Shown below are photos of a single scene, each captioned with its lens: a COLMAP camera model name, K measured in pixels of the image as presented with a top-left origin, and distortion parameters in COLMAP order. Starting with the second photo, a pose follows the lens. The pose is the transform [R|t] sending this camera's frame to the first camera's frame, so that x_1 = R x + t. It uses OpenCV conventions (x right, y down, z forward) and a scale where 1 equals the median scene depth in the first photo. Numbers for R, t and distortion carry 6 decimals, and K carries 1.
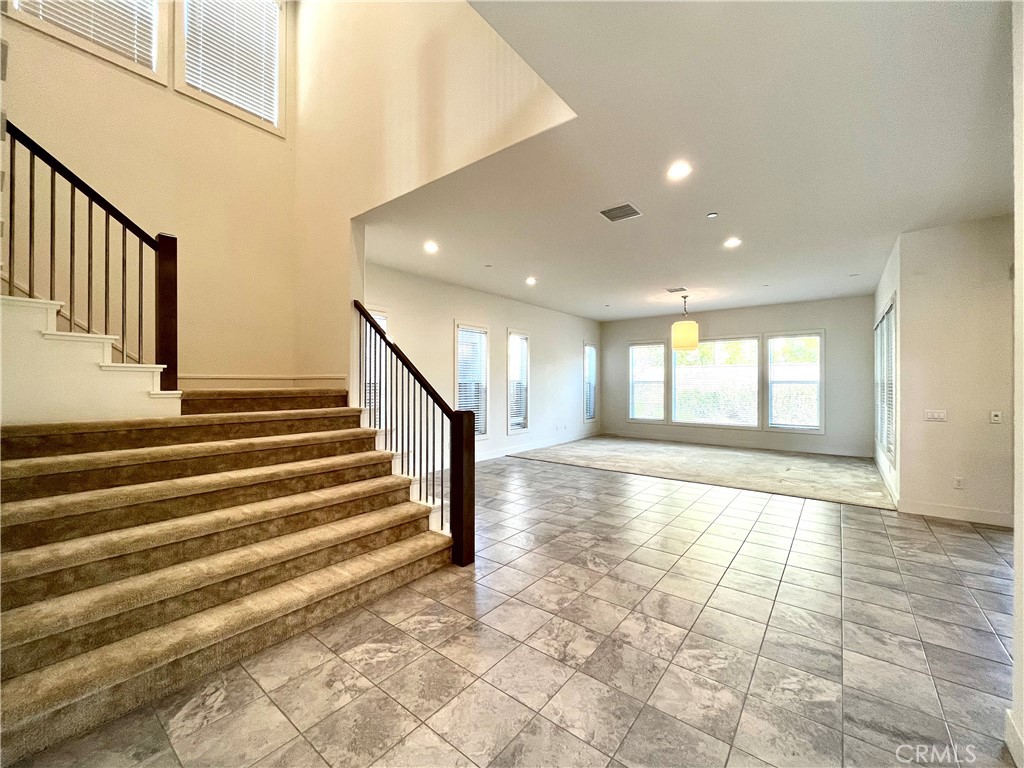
lens RADIAL K [[413.9, 0, 512.0], [0, 413.9, 384.0], [0, 0, 1]] dist [-0.000527, -0.000034]
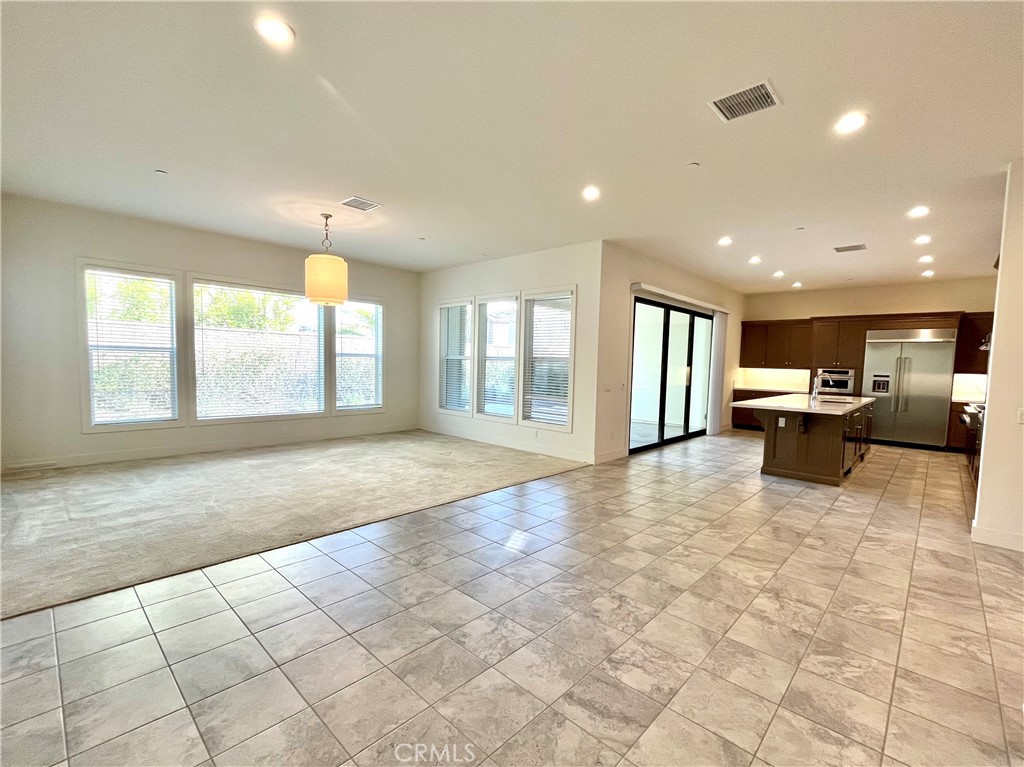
lens RADIAL K [[462.5, 0, 513.1], [0, 462.5, 390.7], [0, 0, 1]] dist [-0.003765, -0.000789]
pose [[0.077411, -0.063846, 0.994953, -0.731949], [-0.023411, 0.997556, 0.065834, -0.001616], [-0.996724, -0.028390, 0.075727, 1.816594]]
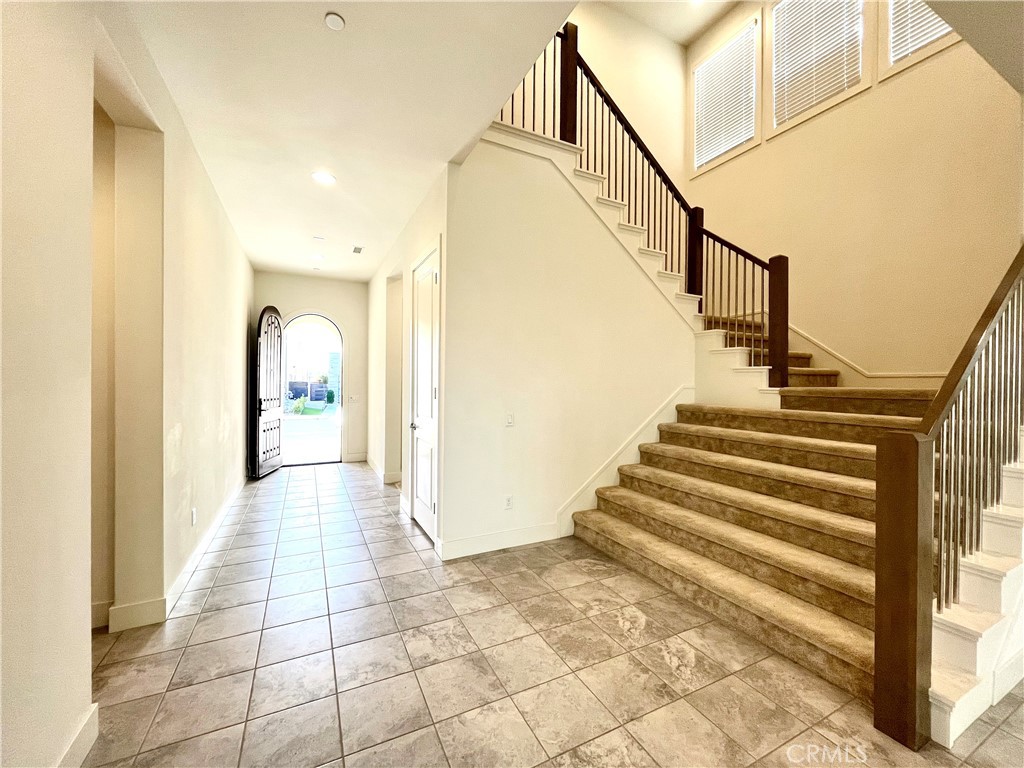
lens RADIAL K [[413.9, 0, 512.0], [0, 413.9, 384.0], [0, 0, 1]] dist [-0.000527, -0.000034]
pose [[-0.421814, 0.002400, -0.906679, 0.621899], [-0.008895, 0.999937, 0.006786, 0.005050], [0.906639, 0.010927, -0.421766, 0.895119]]
